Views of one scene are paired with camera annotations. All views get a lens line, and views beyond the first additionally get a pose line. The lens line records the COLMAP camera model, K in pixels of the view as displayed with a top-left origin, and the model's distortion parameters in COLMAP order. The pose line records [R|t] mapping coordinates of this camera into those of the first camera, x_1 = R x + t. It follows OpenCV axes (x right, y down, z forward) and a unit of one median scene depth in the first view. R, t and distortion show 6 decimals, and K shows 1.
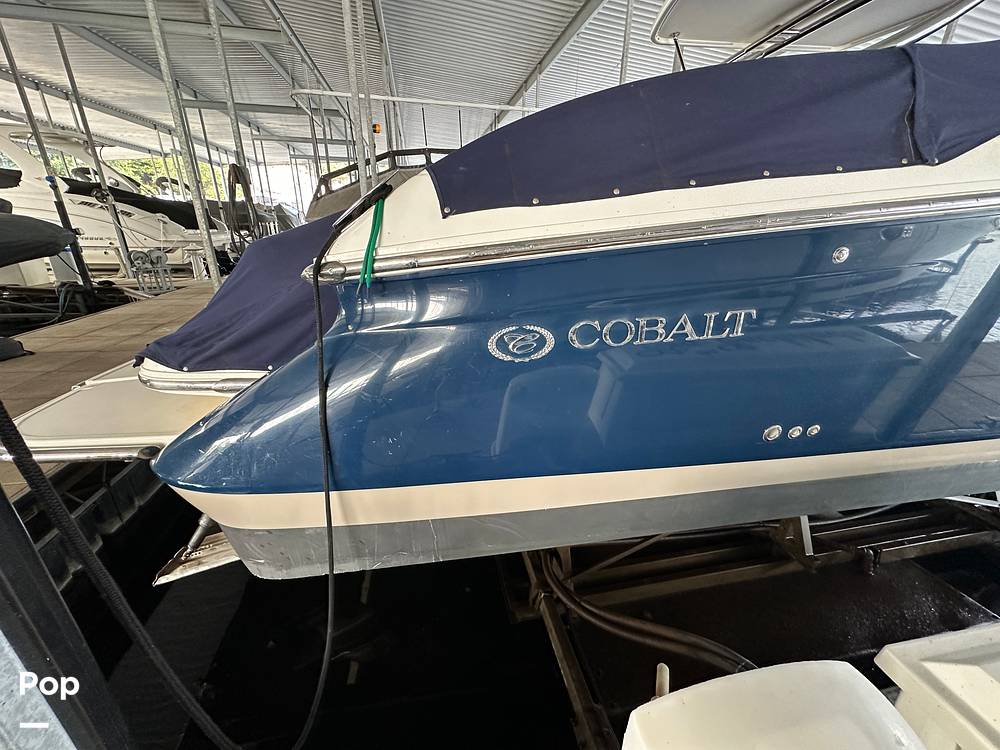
lens RADIAL K [[429.0, 0, 498.4], [0, 429.0, 378.7], [0, 0, 1]] dist [0.001073, -0.001516]
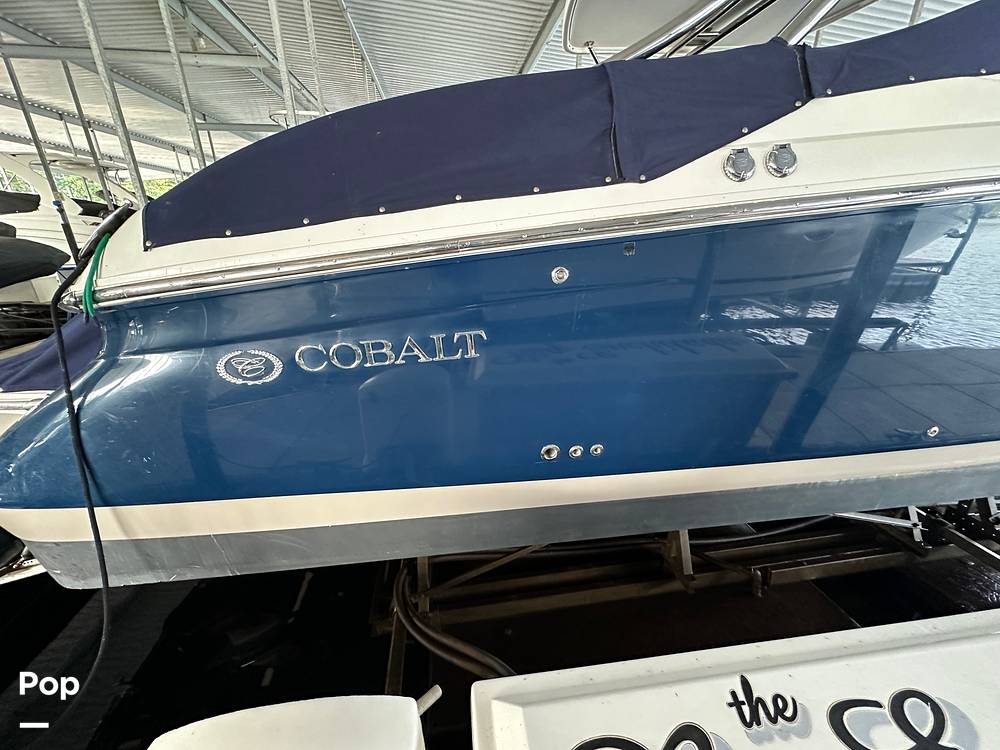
lens RADIAL K [[429.0, 0, 497.1], [0, 429.0, 377.4], [0, 0, 1]] dist [0.001073, -0.001516]
pose [[0.997898, -0.006139, -0.064513, 0.553211], [0.005249, 0.999889, -0.013960, -0.030866], [0.064591, 0.013592, 0.997819, 0.006616]]
